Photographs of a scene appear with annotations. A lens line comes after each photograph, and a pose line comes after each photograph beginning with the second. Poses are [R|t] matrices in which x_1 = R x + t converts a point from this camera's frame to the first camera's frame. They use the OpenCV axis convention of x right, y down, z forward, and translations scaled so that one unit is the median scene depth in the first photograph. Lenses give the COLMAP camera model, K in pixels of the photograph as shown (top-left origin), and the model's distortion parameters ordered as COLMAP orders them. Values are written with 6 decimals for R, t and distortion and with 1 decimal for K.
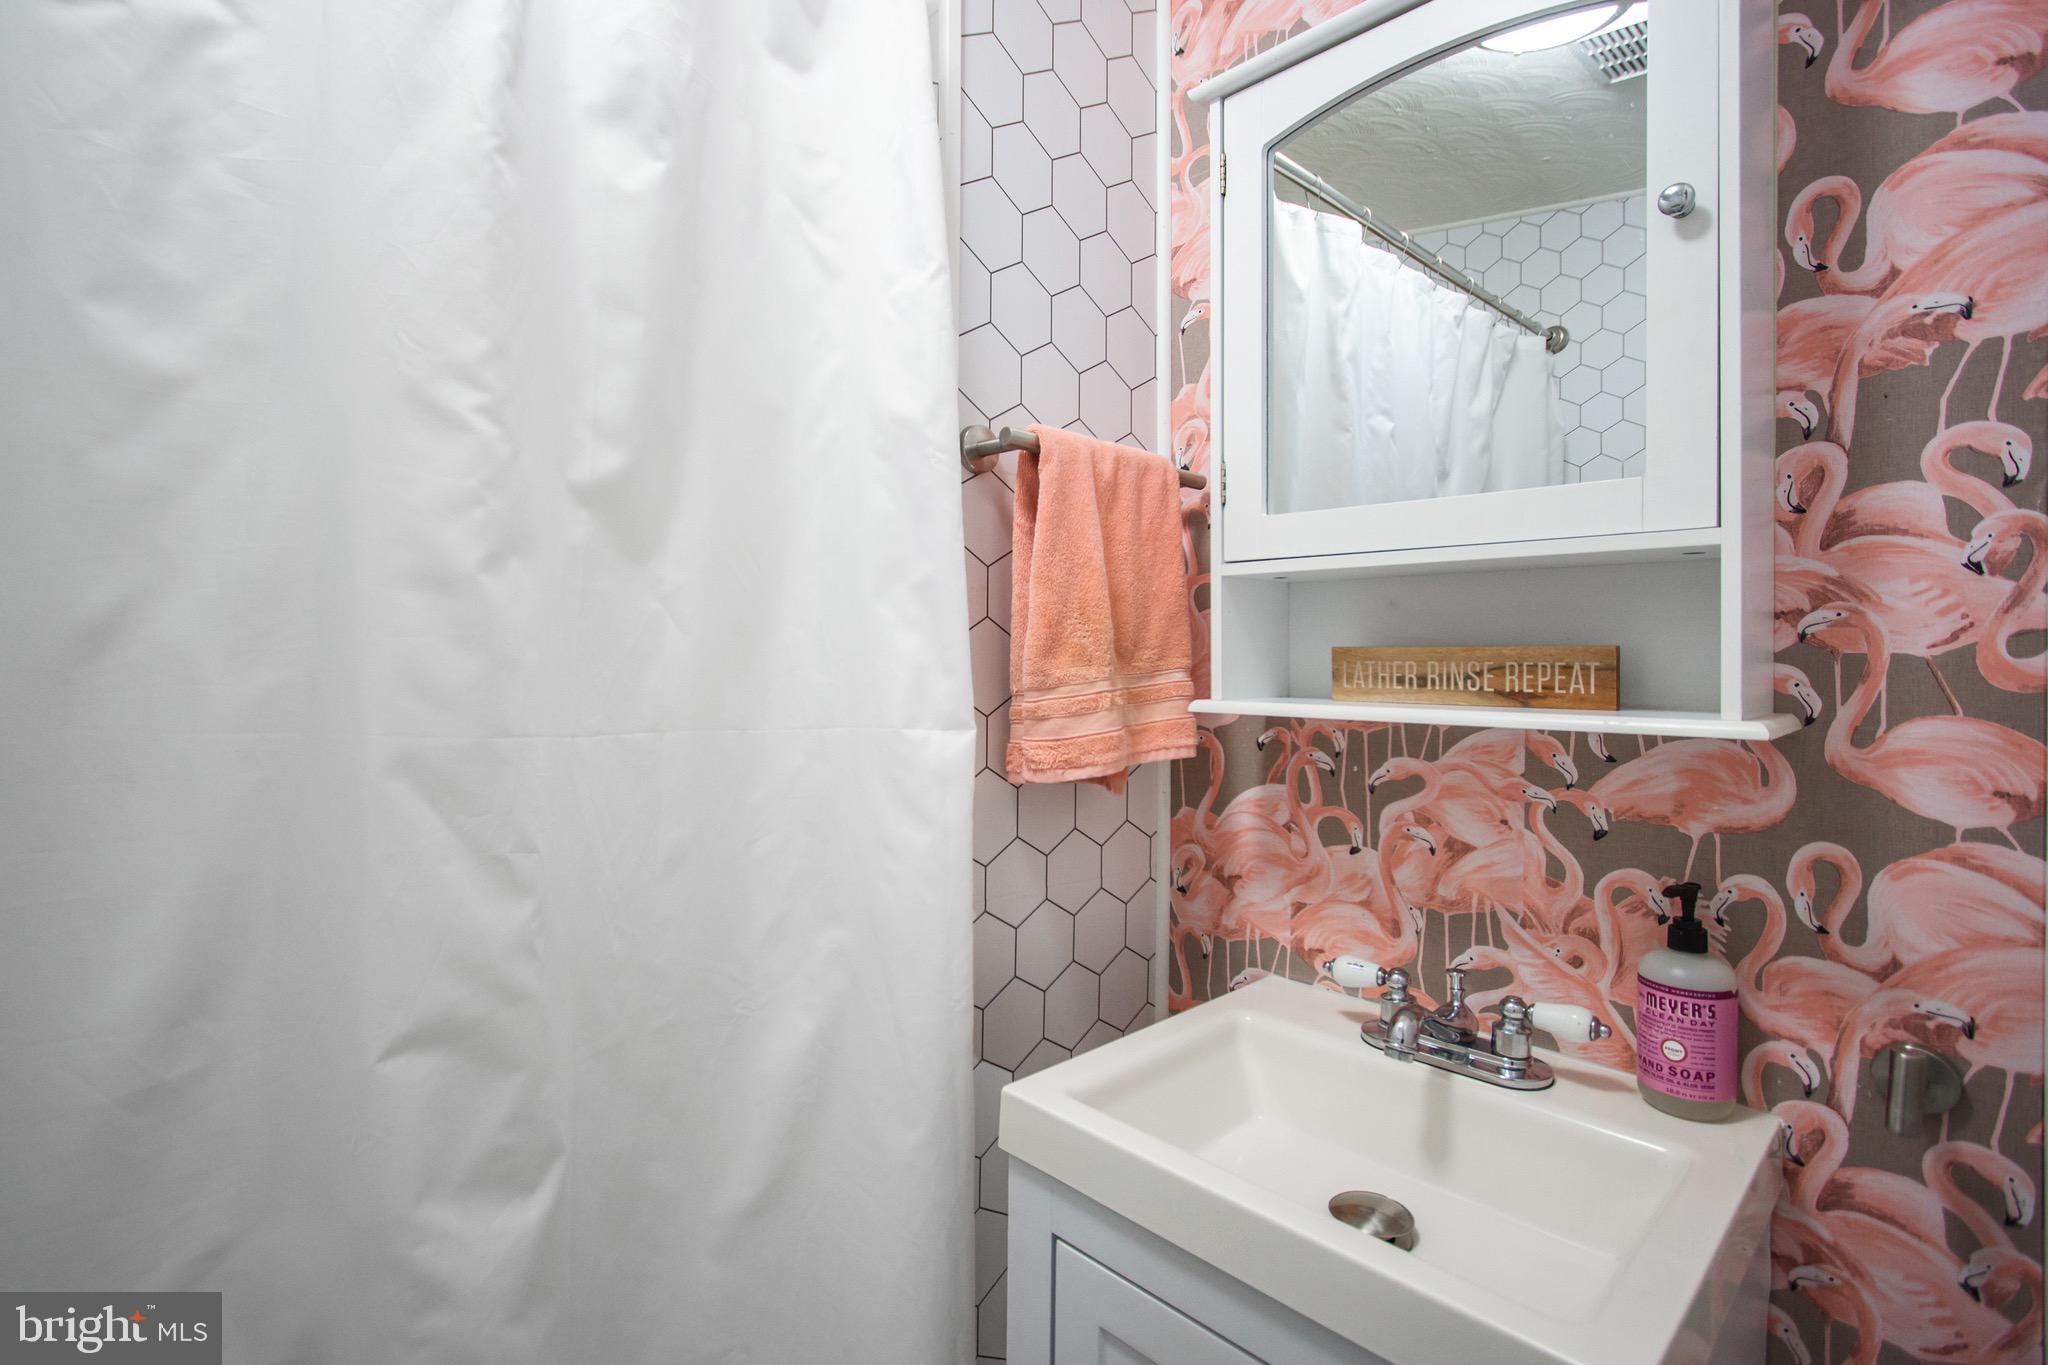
lens RADIAL K [[949.9, 0, 1028.3], [0, 949.9, 682.8], [0, 0, 1]] dist [-0.002119, 0.008568]
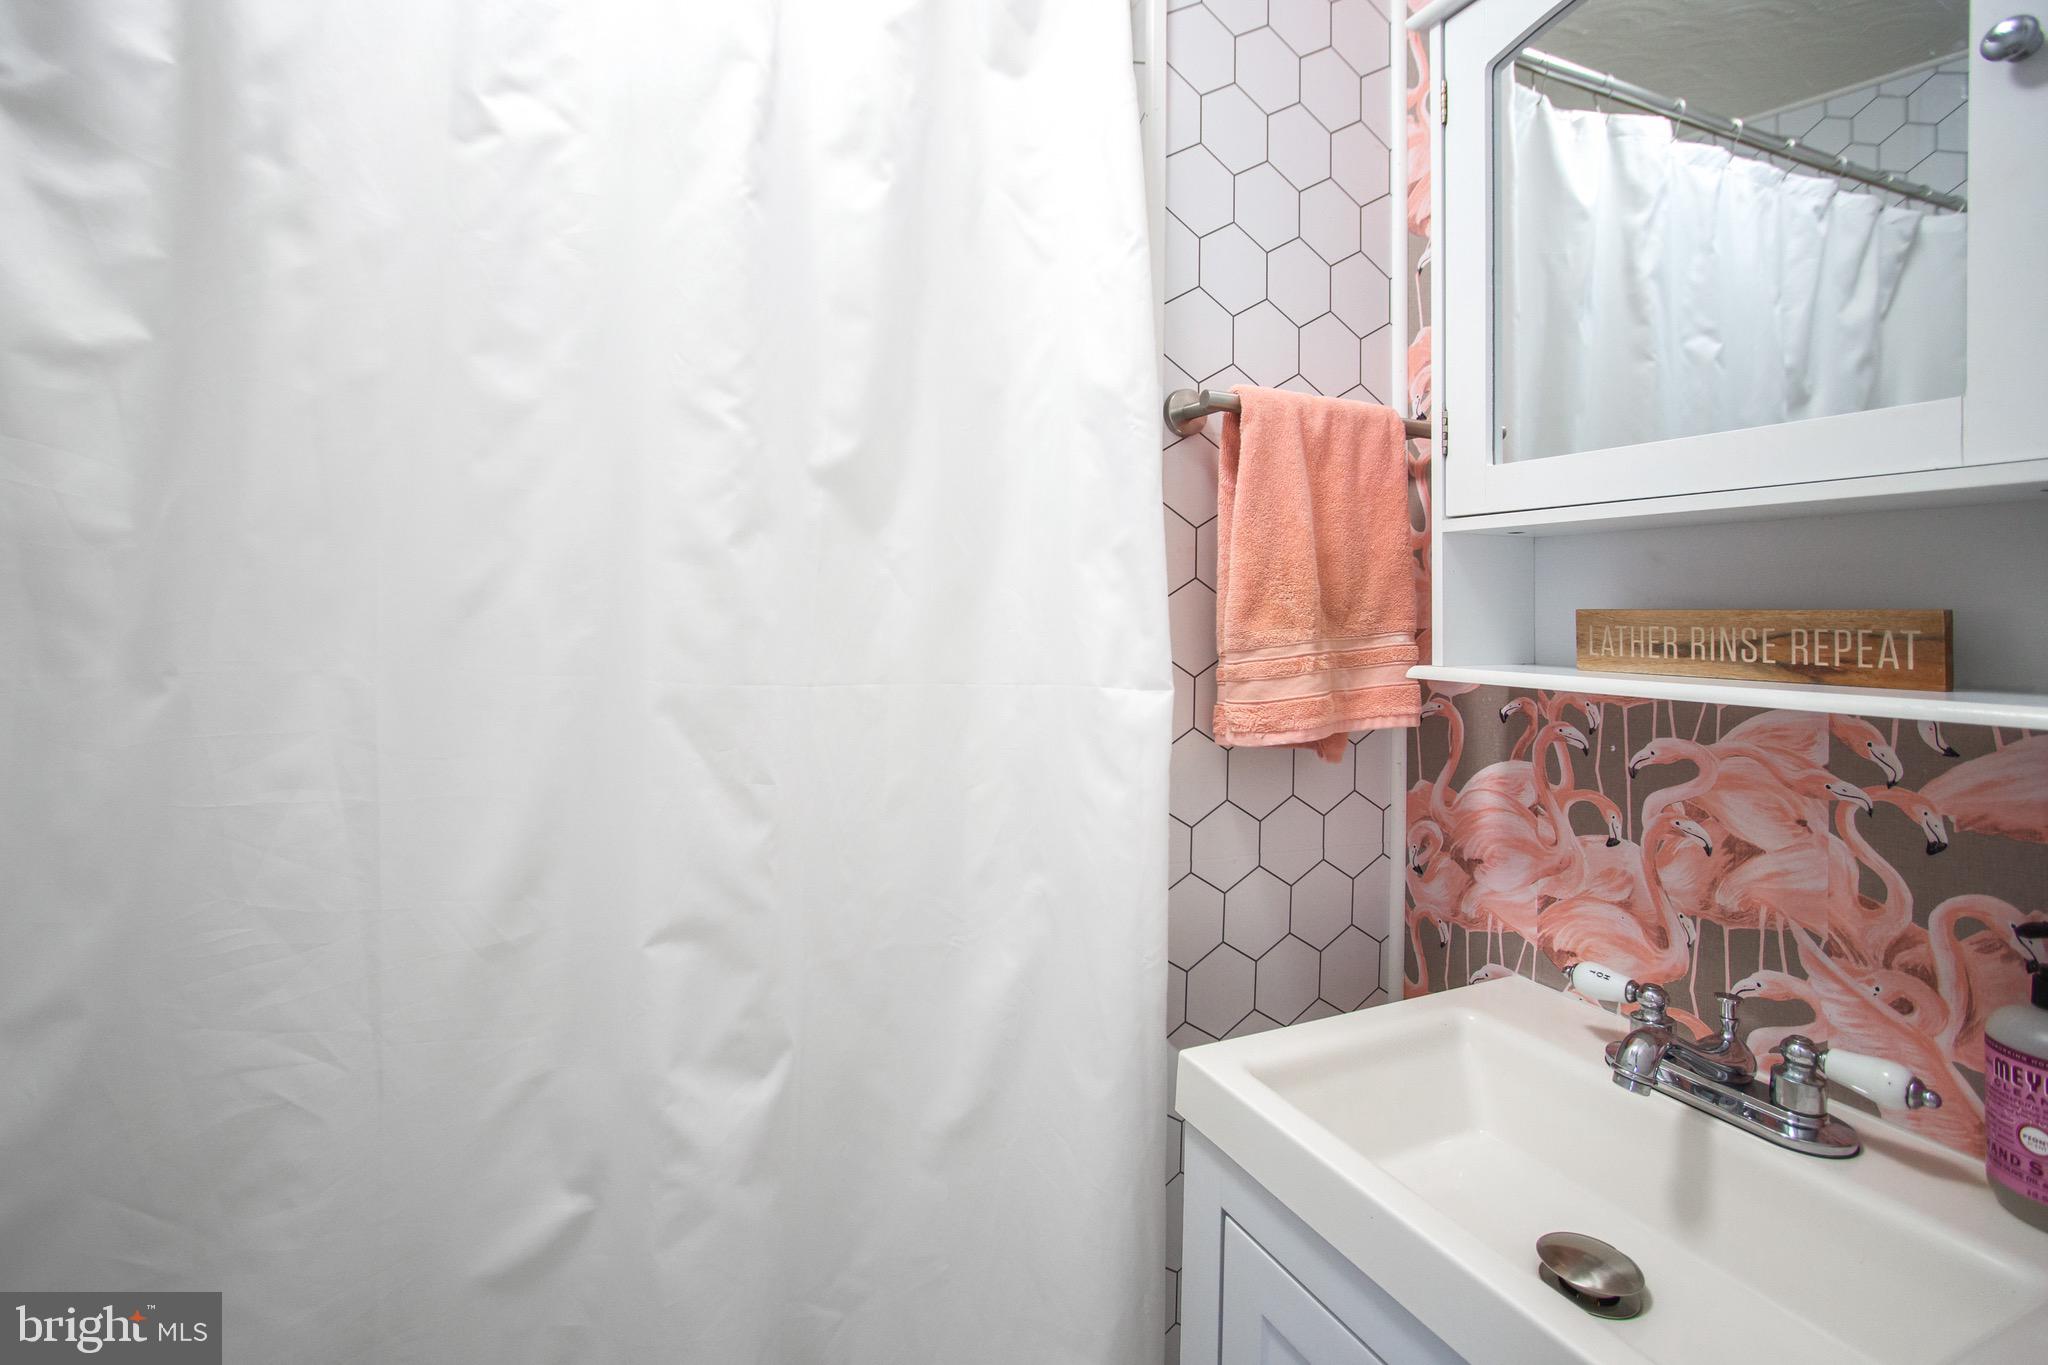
lens RADIAL K [[949.9, 0, 1034.2], [0, 949.9, 616.7], [0, 0, 1]] dist [-0.002119, 0.008568]
pose [[0.944714, 0.005470, -0.327850, 0.139408], [-0.012598, 0.999728, -0.019621, -0.007127], [0.327654, 0.022667, 0.944526, -0.001721]]
